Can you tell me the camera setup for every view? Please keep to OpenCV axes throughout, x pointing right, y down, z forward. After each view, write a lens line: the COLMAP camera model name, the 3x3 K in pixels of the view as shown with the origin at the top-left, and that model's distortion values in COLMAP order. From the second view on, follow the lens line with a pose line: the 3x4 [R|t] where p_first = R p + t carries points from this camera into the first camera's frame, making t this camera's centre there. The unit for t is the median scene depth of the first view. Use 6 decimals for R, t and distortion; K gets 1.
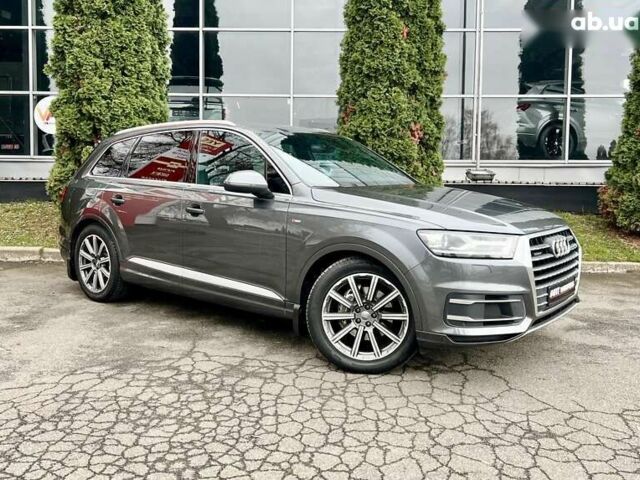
lens RADIAL K [[569.0, 0, 327.2], [0, 569.0, 229.0], [0, 0, 1]] dist [0.035453, -0.026337]
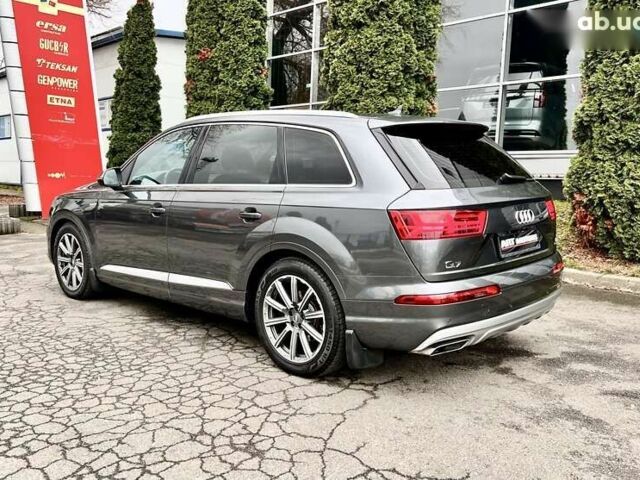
lens RADIAL K [[599.8, 0, 320.0], [0, 599.8, 240.0], [0, 0, 1]] dist [0.078559, -0.134827]
pose [[0.711831, 0.079674, -0.697817, 0.837365], [-0.062311, 0.996791, 0.050248, -0.034323], [0.699581, 0.007714, 0.714511, 0.266968]]
